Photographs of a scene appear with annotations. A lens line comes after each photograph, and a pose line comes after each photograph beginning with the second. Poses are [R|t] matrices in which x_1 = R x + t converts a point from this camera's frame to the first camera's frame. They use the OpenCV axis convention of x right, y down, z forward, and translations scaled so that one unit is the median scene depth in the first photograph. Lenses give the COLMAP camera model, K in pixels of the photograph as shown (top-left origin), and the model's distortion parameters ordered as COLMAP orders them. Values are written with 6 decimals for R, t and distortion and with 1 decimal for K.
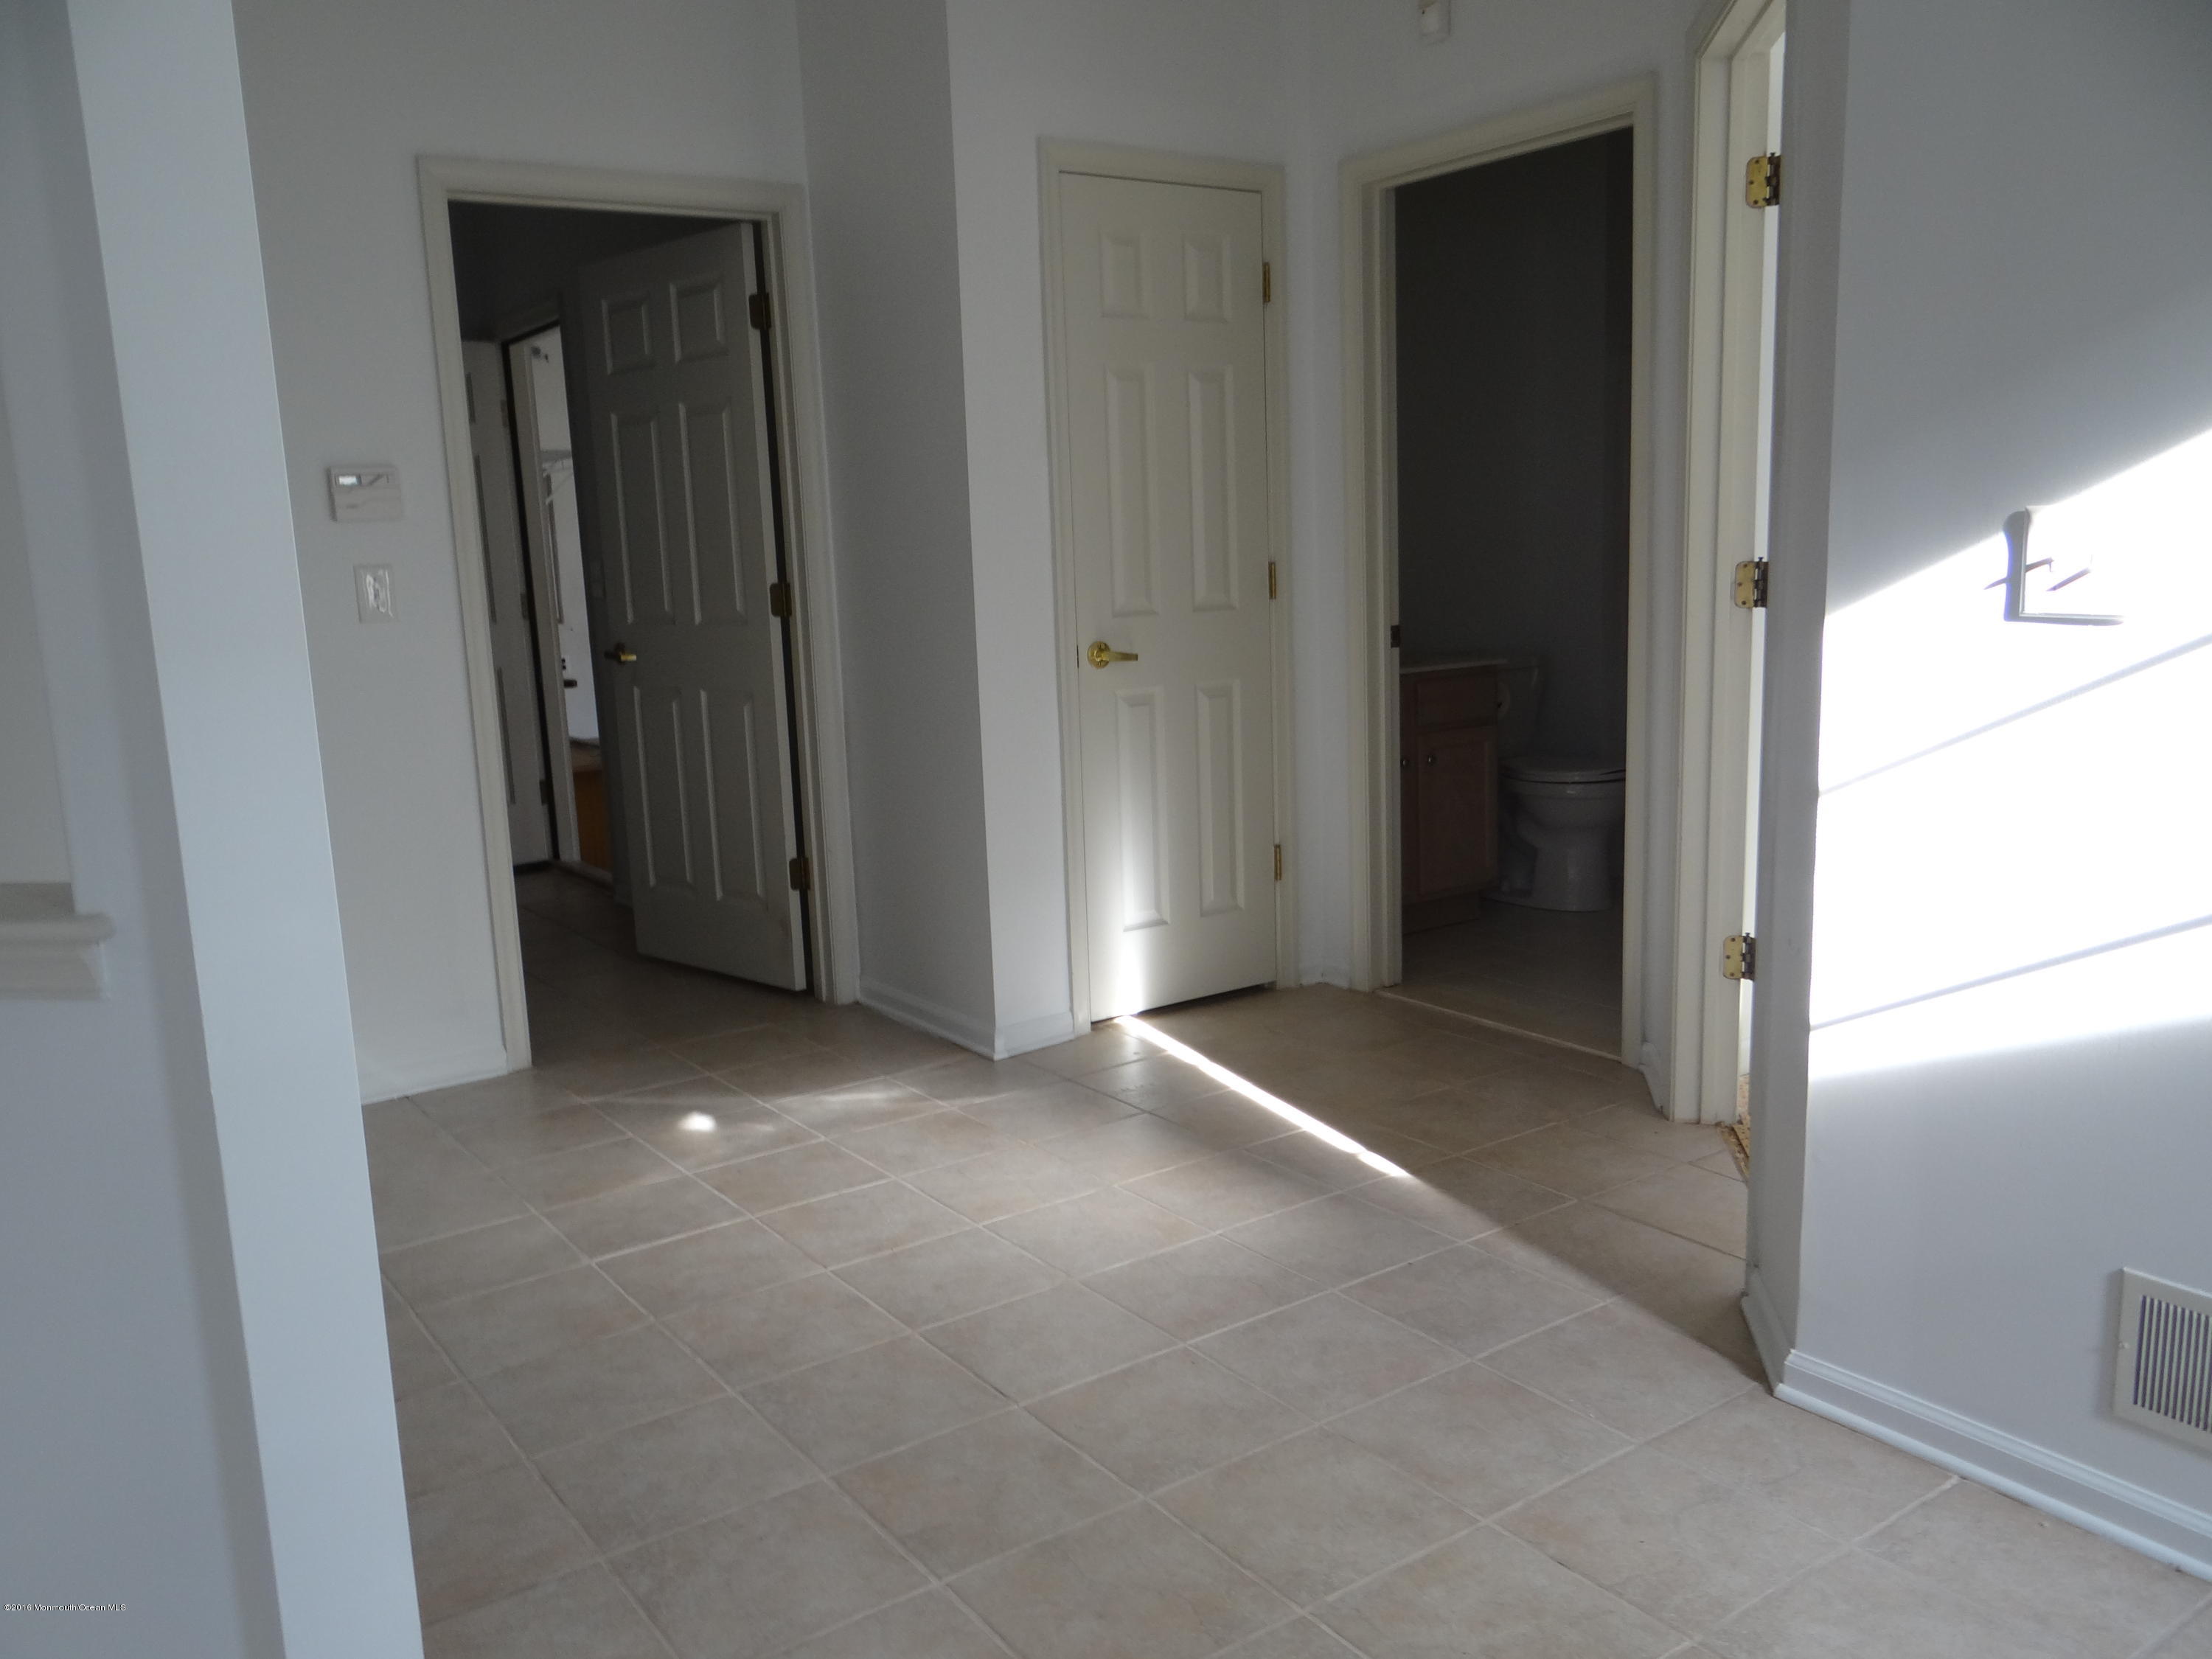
lens RADIAL K [[1769.3, 0, 1098.9], [0, 1769.3, 821.9], [0, 0, 1]] dist [0.010316, -0.011466]
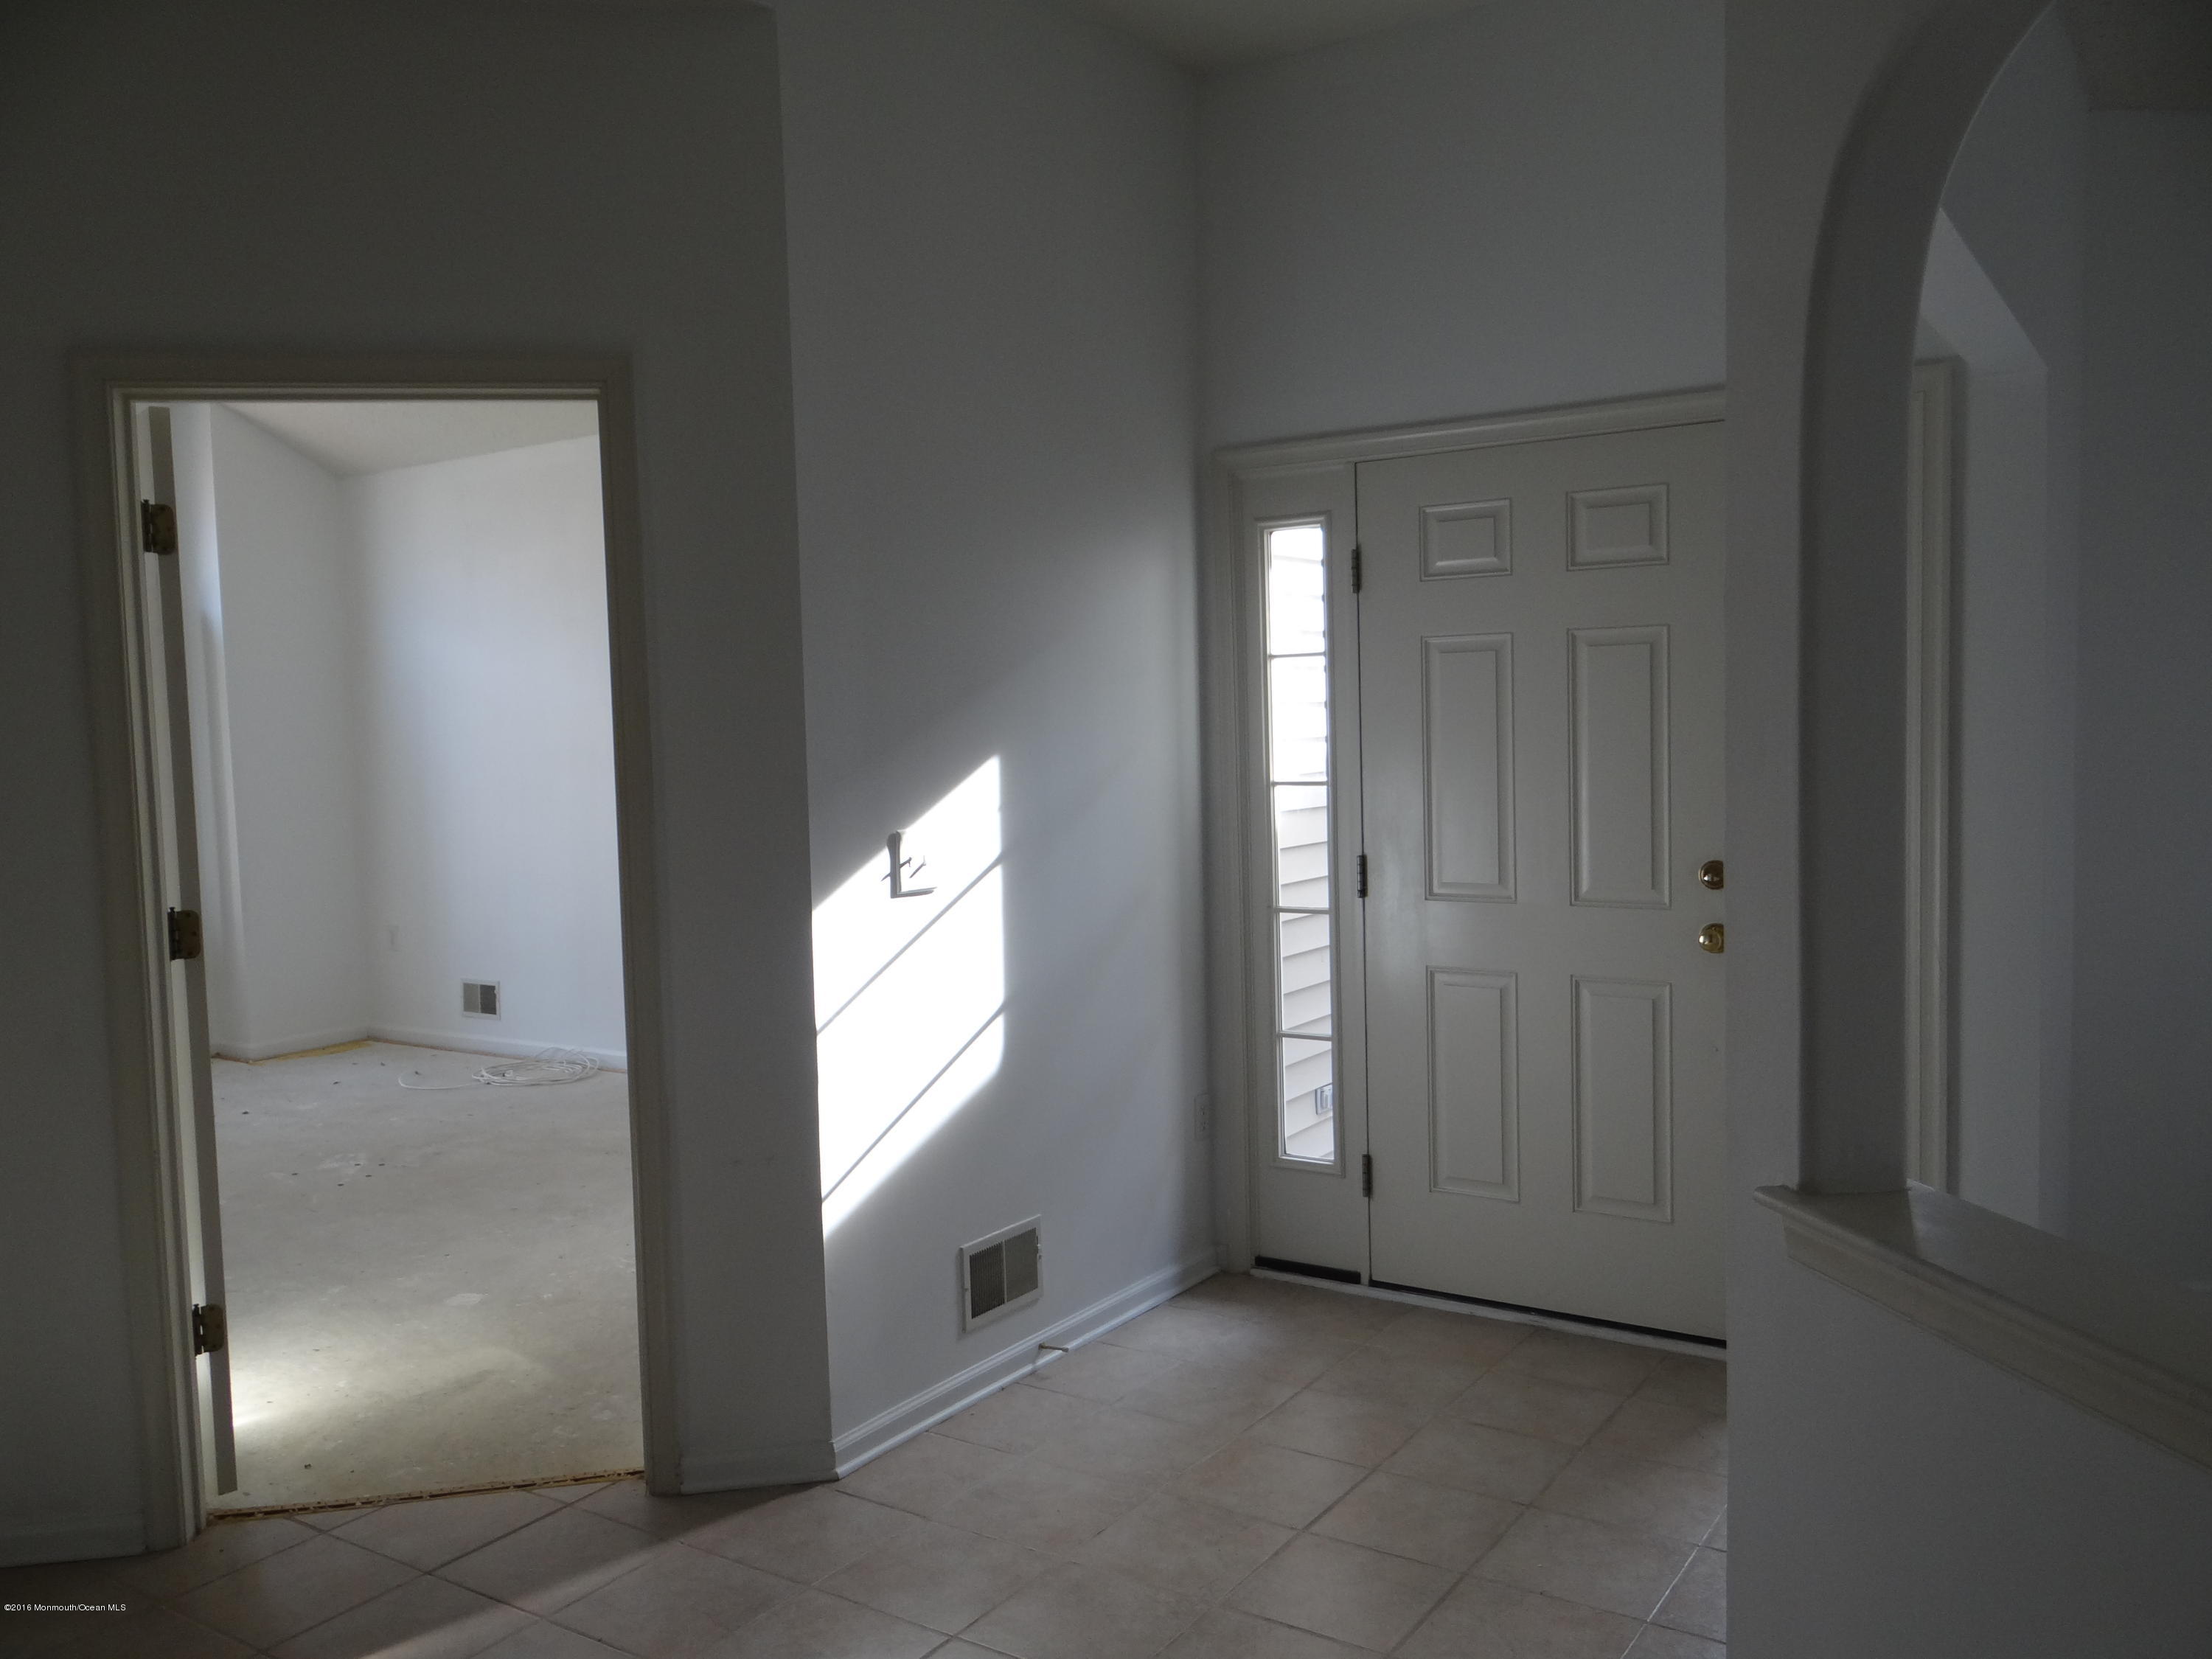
lens RADIAL K [[1769.3, 0, 1098.9], [0, 1769.3, 821.9], [0, 0, 1]] dist [0.010316, -0.011466]
pose [[-0.359002, -0.020420, 0.933113, -1.116281], [0.190716, 0.977061, 0.094757, -0.305695], [-0.913644, 0.211977, -0.346873, 1.391907]]
